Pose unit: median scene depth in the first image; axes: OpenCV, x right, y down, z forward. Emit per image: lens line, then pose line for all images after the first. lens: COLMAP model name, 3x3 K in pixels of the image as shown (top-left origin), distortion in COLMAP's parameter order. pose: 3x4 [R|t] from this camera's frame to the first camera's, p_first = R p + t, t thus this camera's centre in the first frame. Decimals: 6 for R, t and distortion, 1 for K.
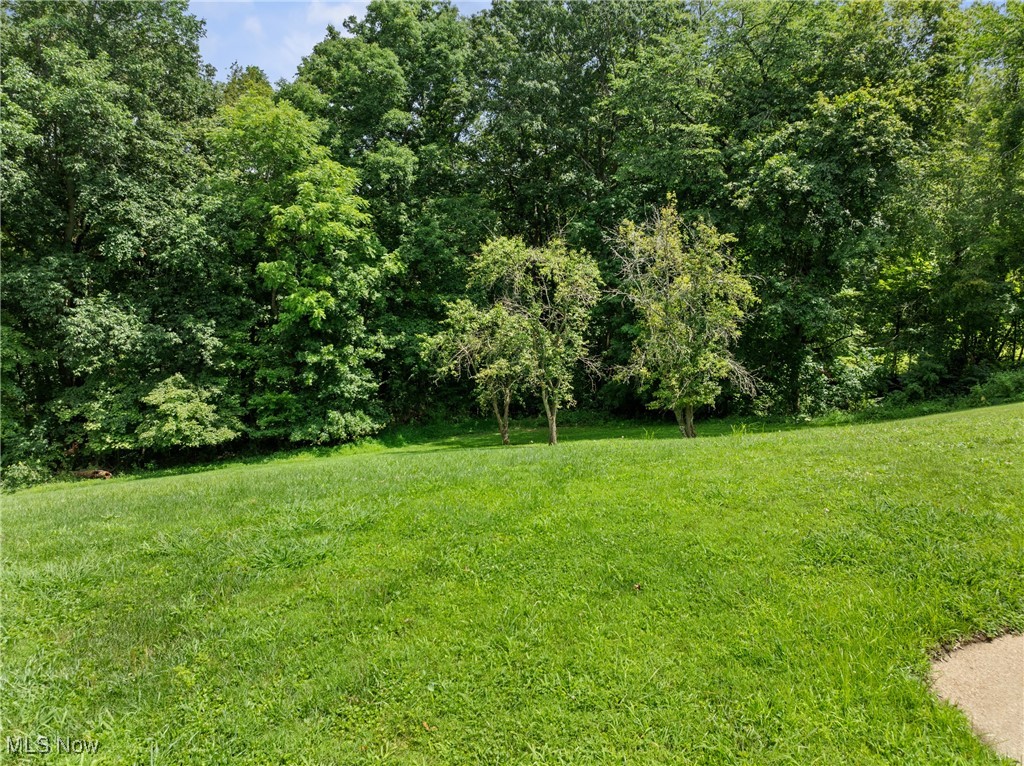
lens RADIAL K [[727.1, 0, 512.0], [0, 727.1, 383.0], [0, 0, 1]] dist [-0.085354, 0.082379]
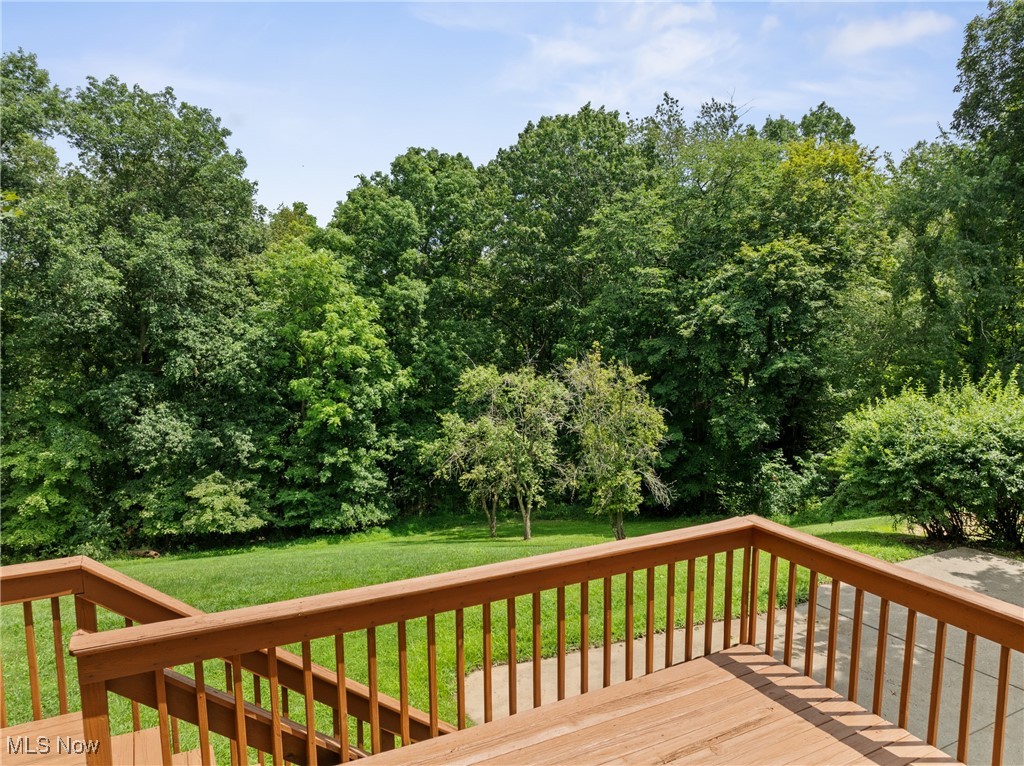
lens RADIAL K [[736.3, 0, 512.0], [0, 736.3, 383.0], [0, 0, 1]] dist [0.000845, -0.006757]
pose [[0.995959, 0.008782, -0.089379, 0.135536], [-0.018305, 0.994167, -0.106287, -0.037400], [0.087925, 0.107494, 0.990310, -0.202822]]
